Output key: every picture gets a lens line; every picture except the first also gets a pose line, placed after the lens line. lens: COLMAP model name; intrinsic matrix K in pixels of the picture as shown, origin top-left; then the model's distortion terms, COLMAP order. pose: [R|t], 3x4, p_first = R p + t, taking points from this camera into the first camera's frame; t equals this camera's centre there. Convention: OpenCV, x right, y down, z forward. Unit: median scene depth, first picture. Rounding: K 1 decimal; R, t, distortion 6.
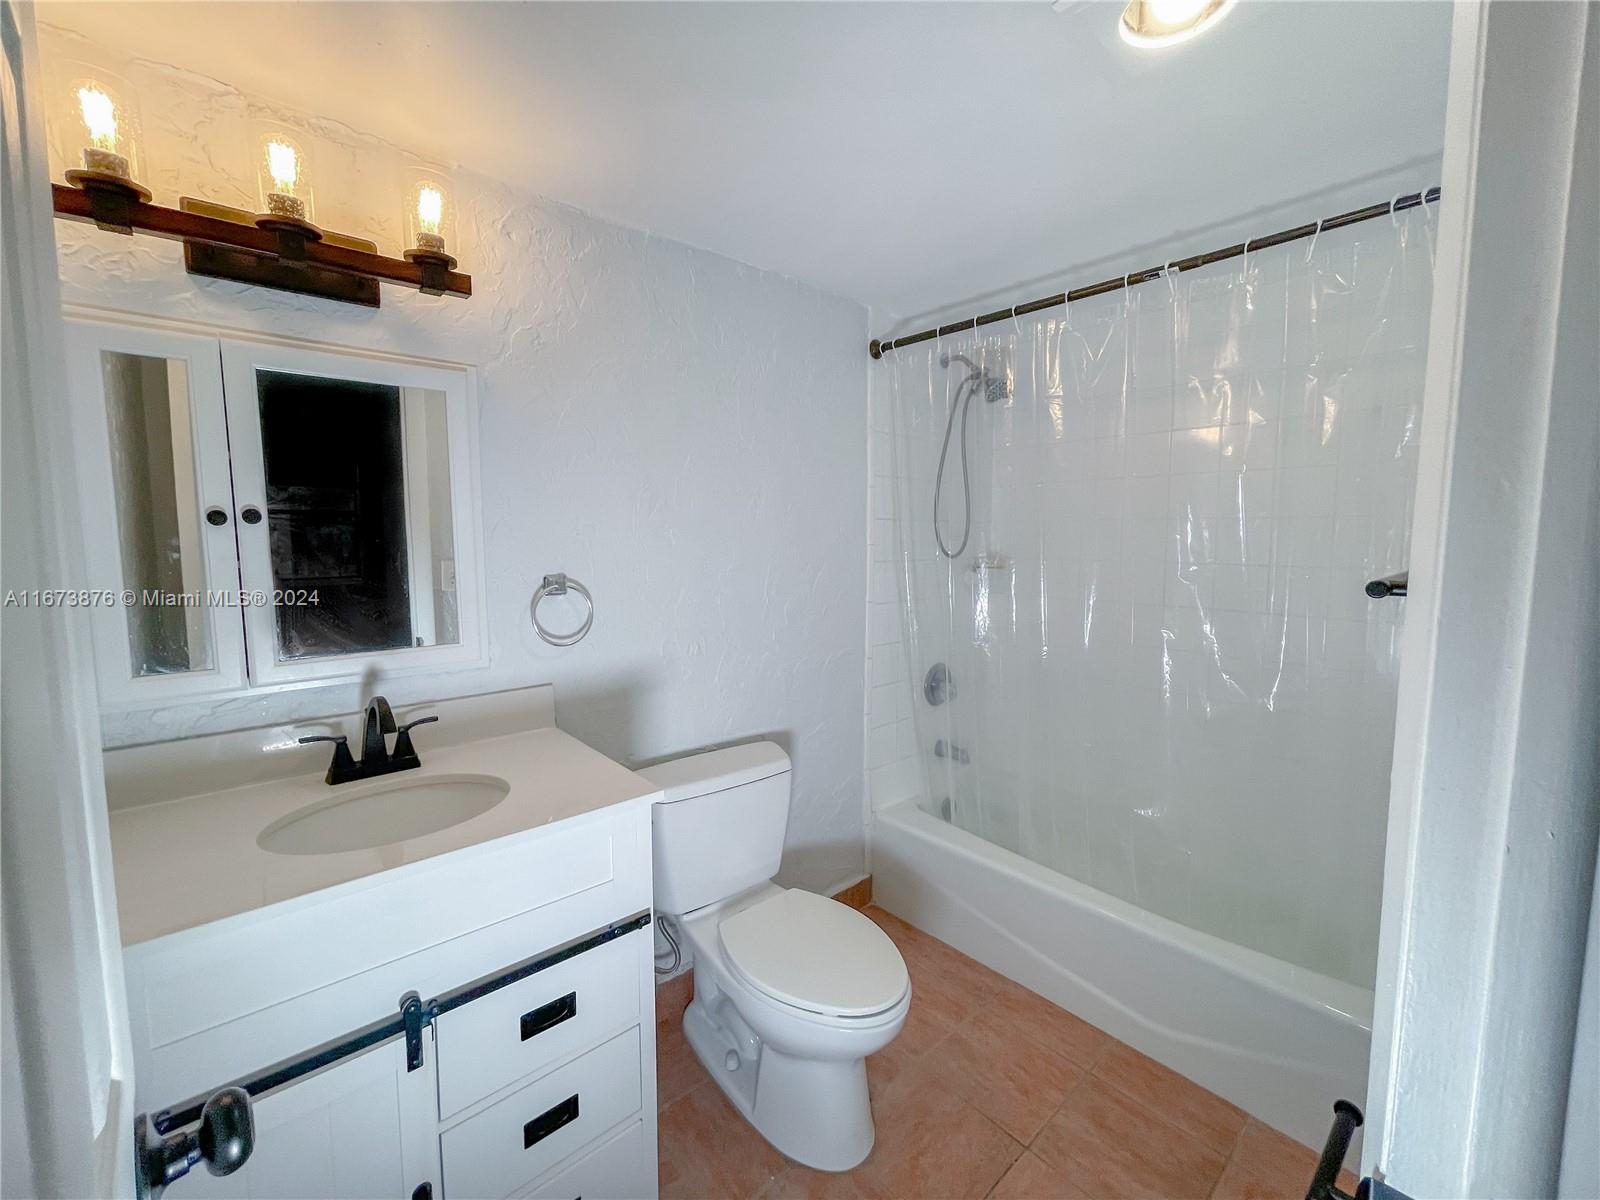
lens RADIAL K [[649.2, 0, 803.6], [0, 649.2, 593.6], [0, 0, 1]] dist [-0.001816, -0.000062]
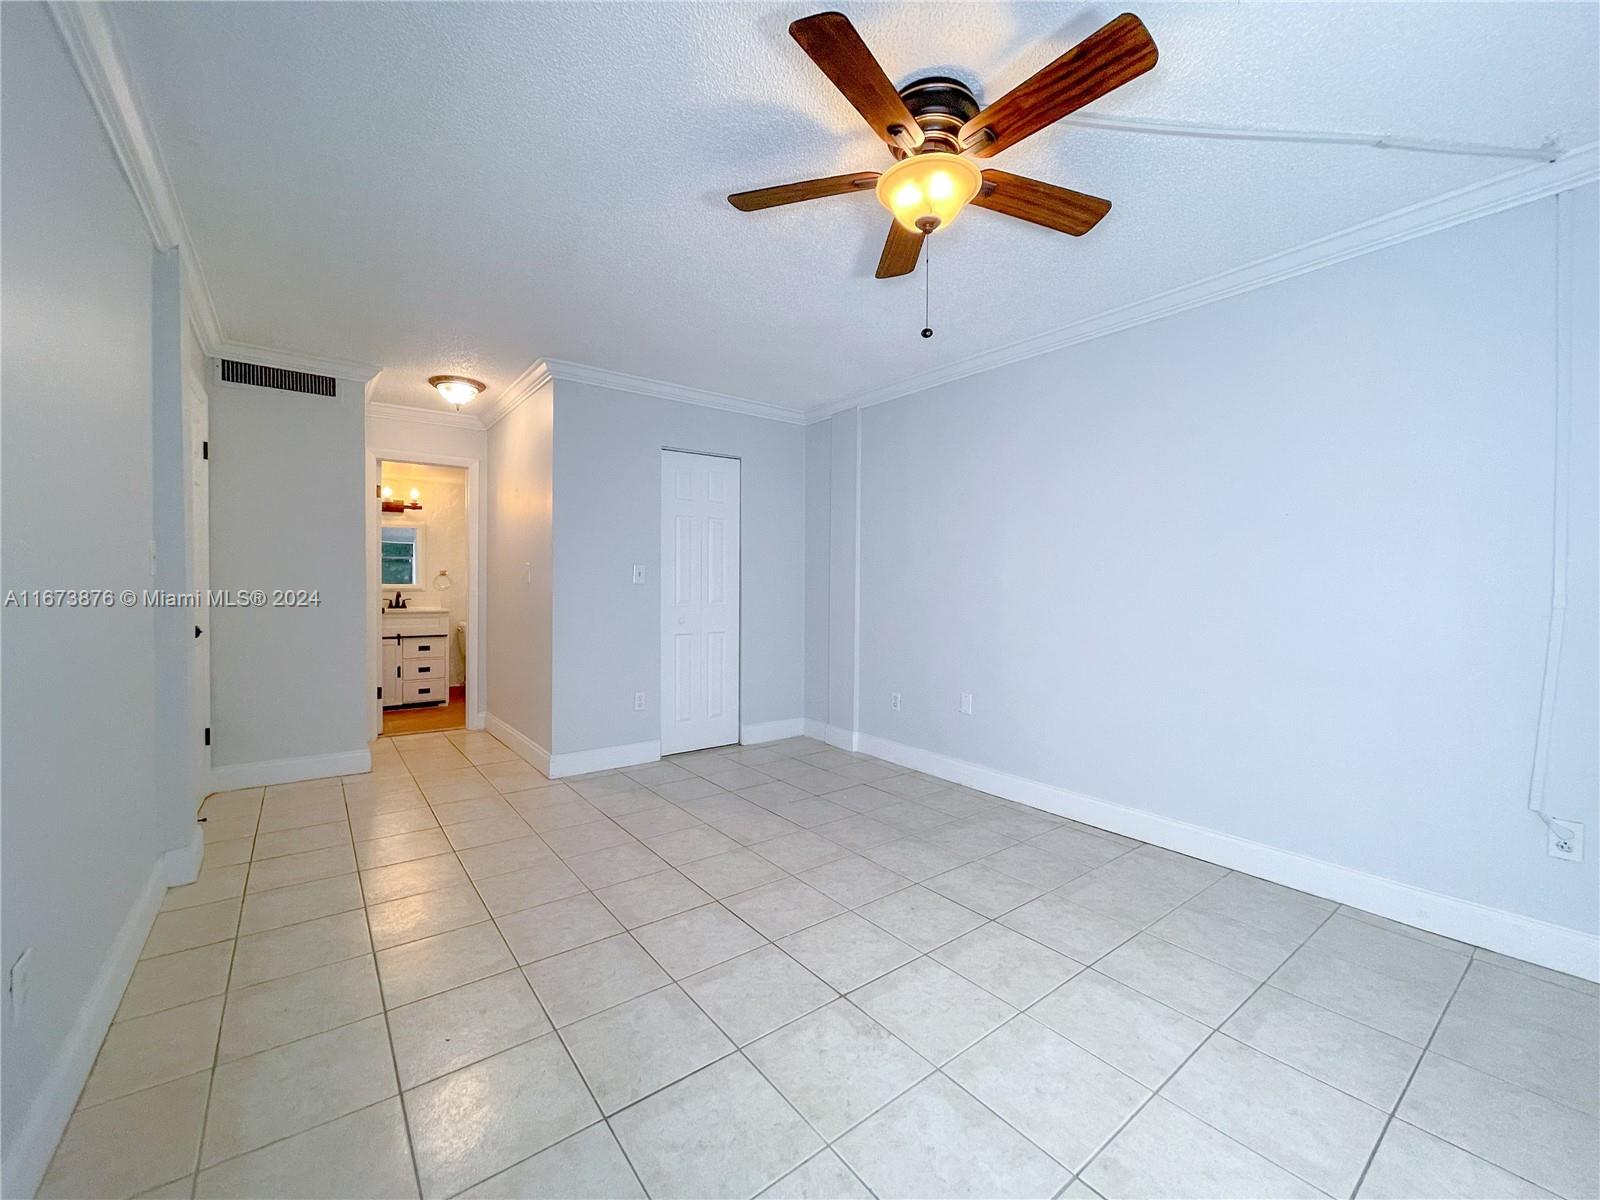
lens RADIAL K [[649.2, 0, 796.6], [0, 649.2, 598.1], [0, 0, 1]] dist [-0.001816, -0.000062]
pose [[0.996869, 0.006322, -0.078816, 2.793158], [-0.012230, 0.997130, -0.074711, 0.539689], [0.078118, 0.075441, 0.994086, -3.724127]]
